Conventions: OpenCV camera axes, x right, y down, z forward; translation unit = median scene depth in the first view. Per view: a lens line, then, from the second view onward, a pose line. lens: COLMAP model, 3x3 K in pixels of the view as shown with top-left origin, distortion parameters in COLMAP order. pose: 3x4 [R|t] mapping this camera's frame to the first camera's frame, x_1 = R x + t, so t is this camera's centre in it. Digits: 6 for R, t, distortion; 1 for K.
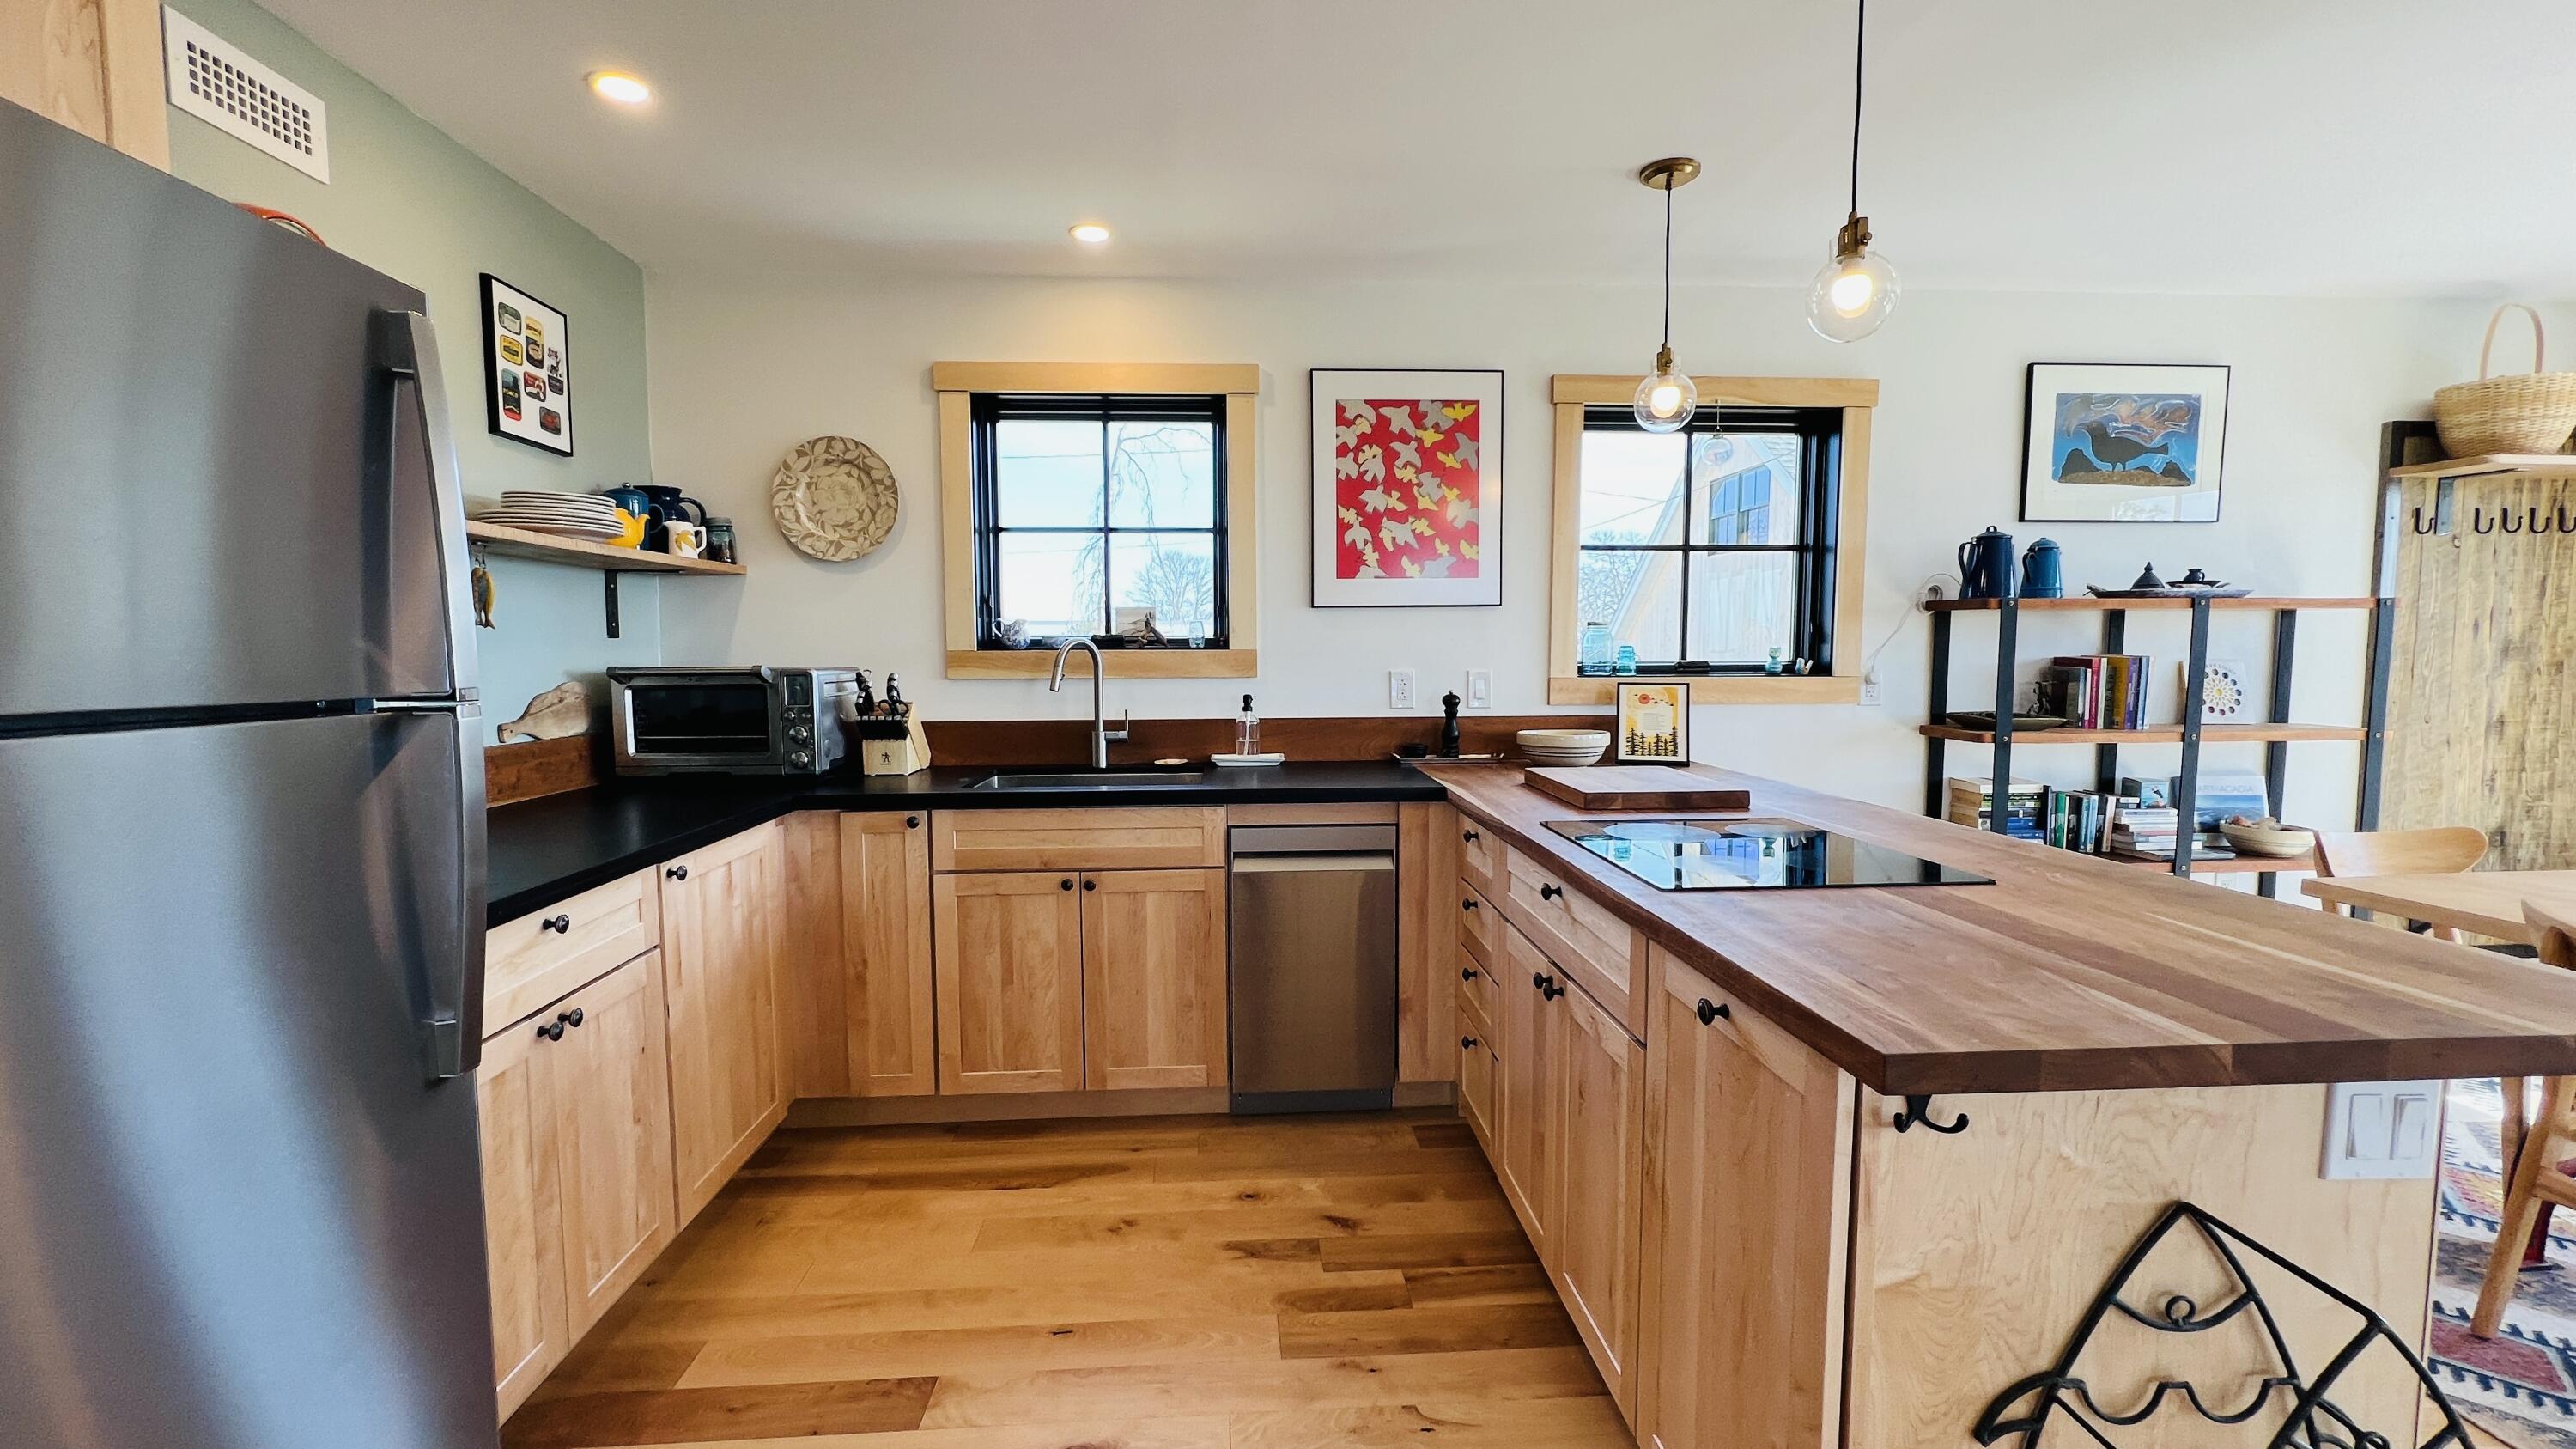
lens RADIAL K [[1026.9, 0, 1303.4], [0, 1026.9, 726.9], [0, 0, 1]] dist [-0.000918, 0.000233]
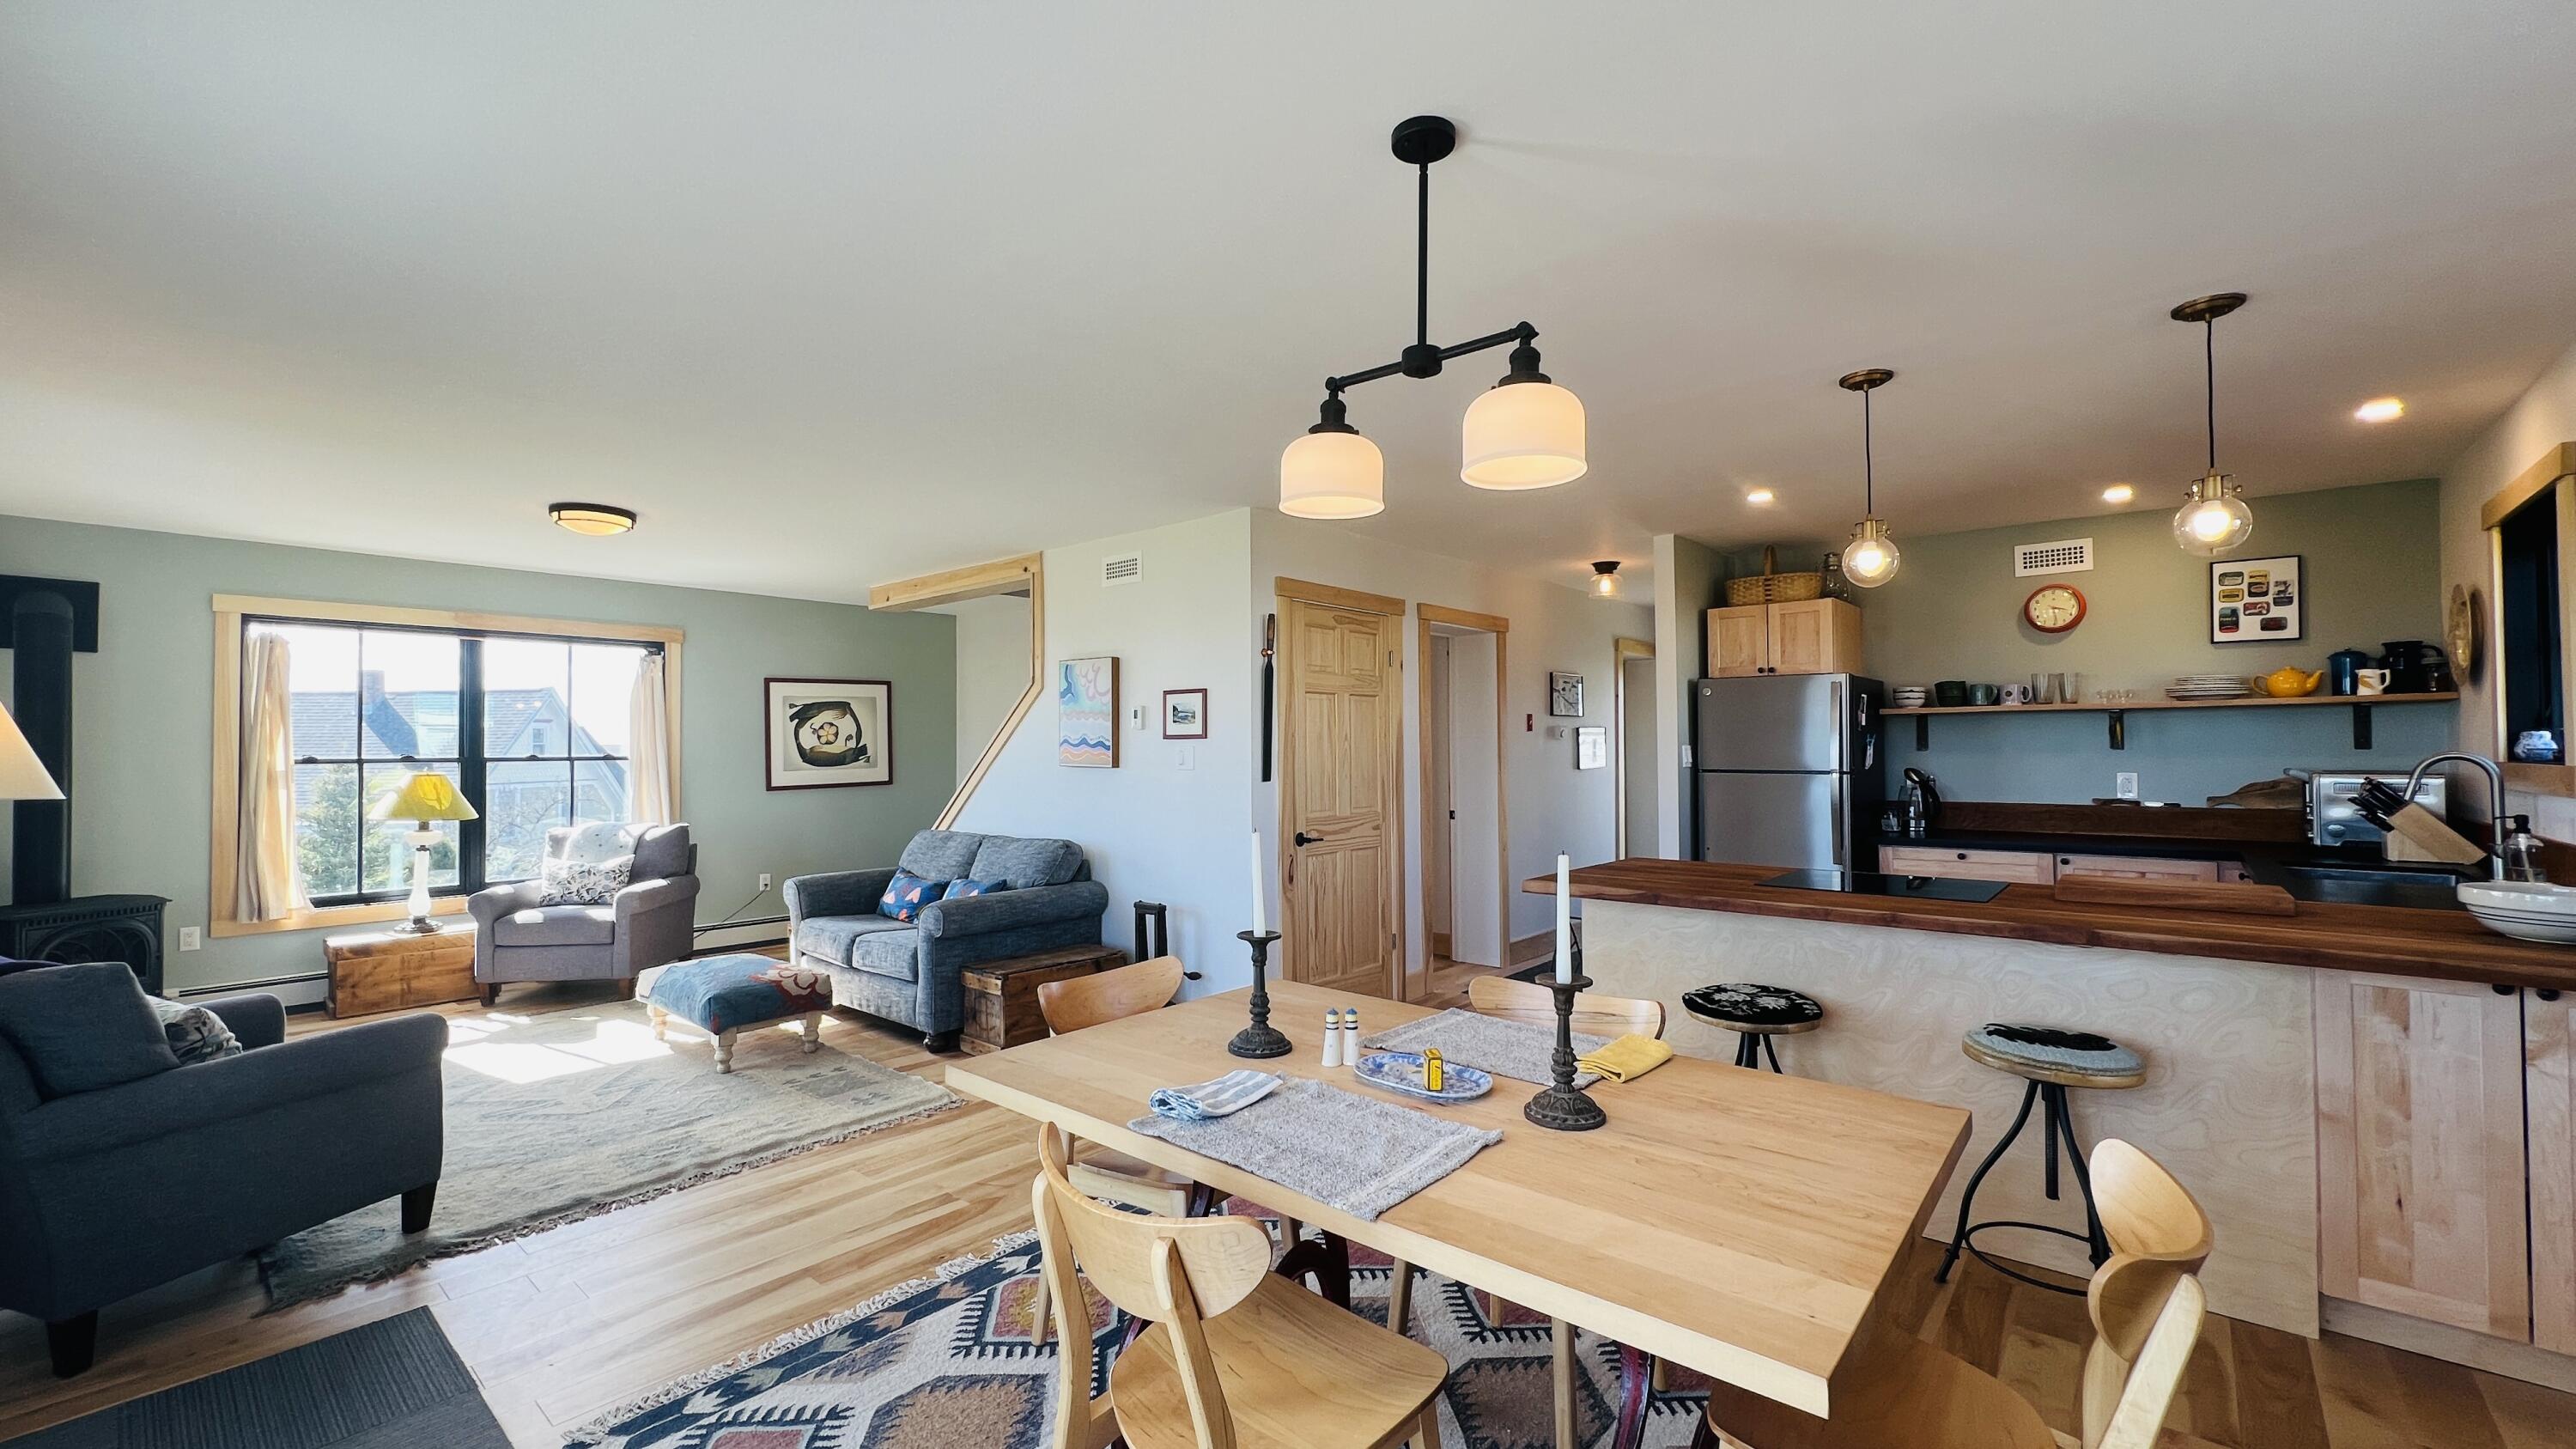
lens RADIAL K [[1026.9, 0, 1330.4], [0, 1026.9, 730.1], [0, 0, 1]] dist [-0.000918, 0.000233]
pose [[-0.679033, -0.004622, -0.734093, 1.276757], [-0.045378, 0.998332, 0.035689, -0.089429], [0.732704, 0.057546, -0.678111, 0.818690]]
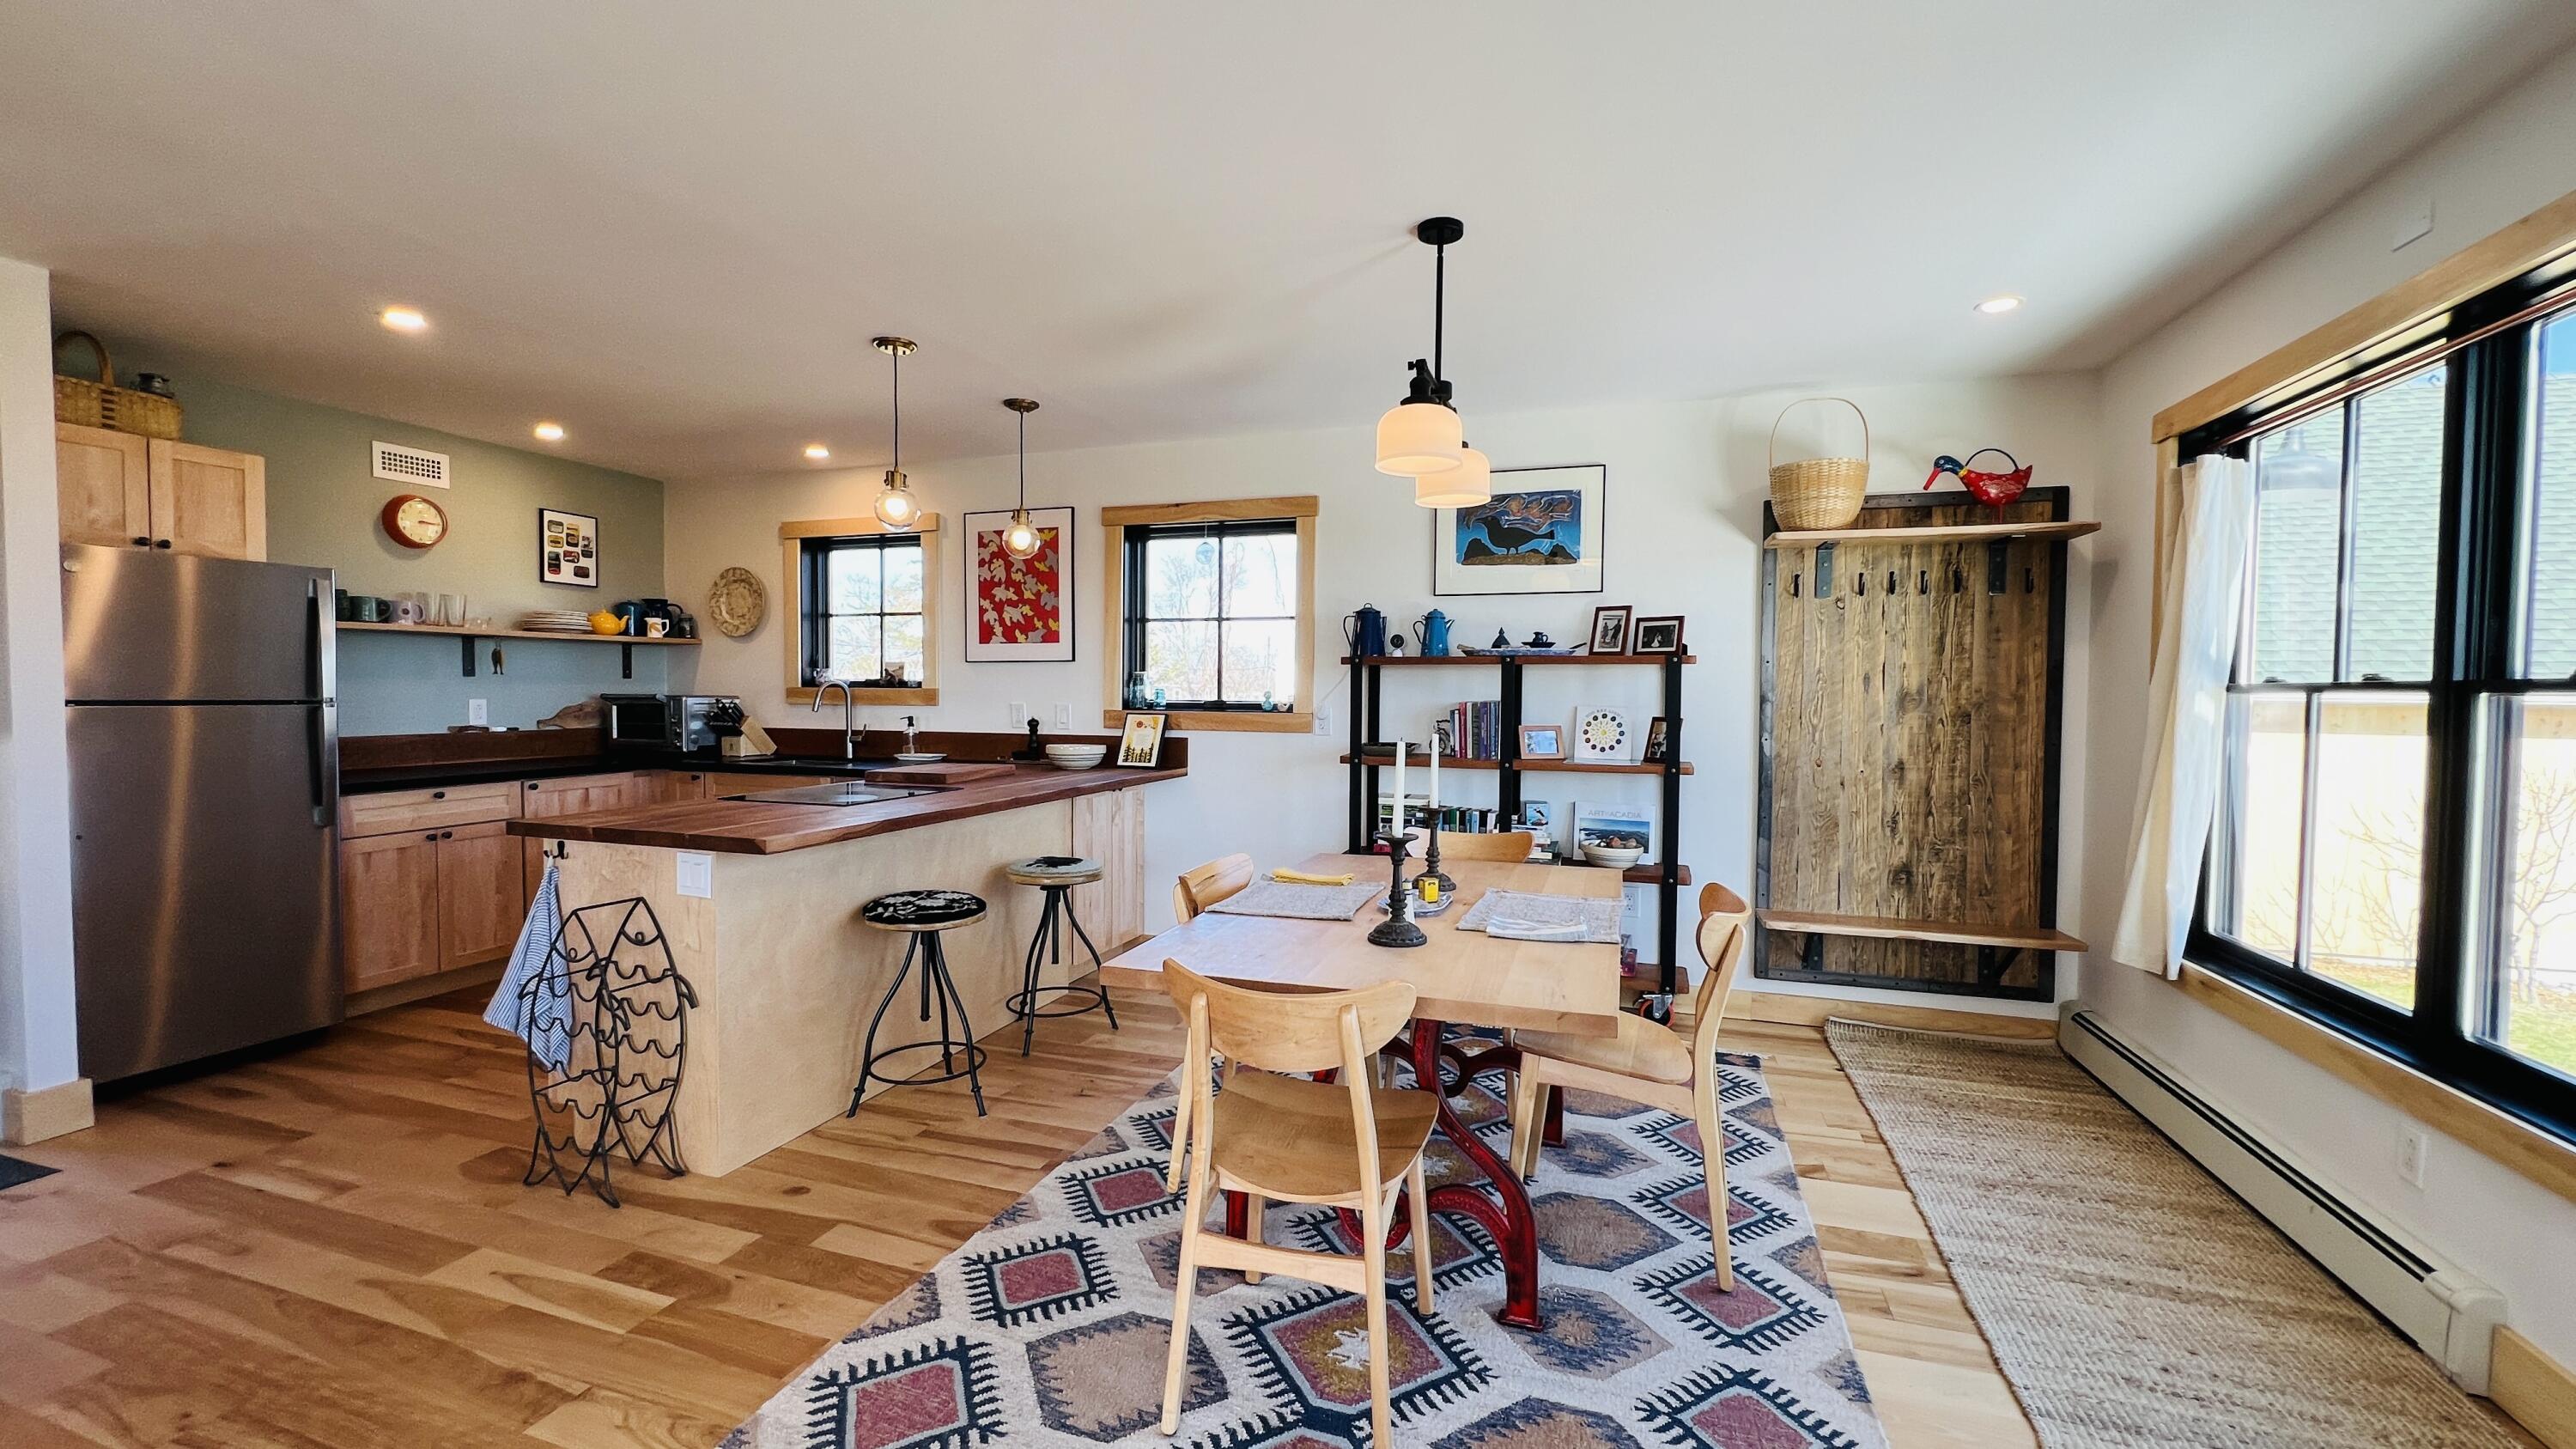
lens RADIAL K [[1026.9, 0, 1283.6], [0, 1026.9, 727.8], [0, 0, 1]] dist [-0.000918, 0.000233]
pose [[0.924811, 0.025315, -0.379583, 1.062744], [-0.038993, 0.998836, -0.028388, 0.009811], [0.378423, 0.041054, 0.924722, -0.269109]]
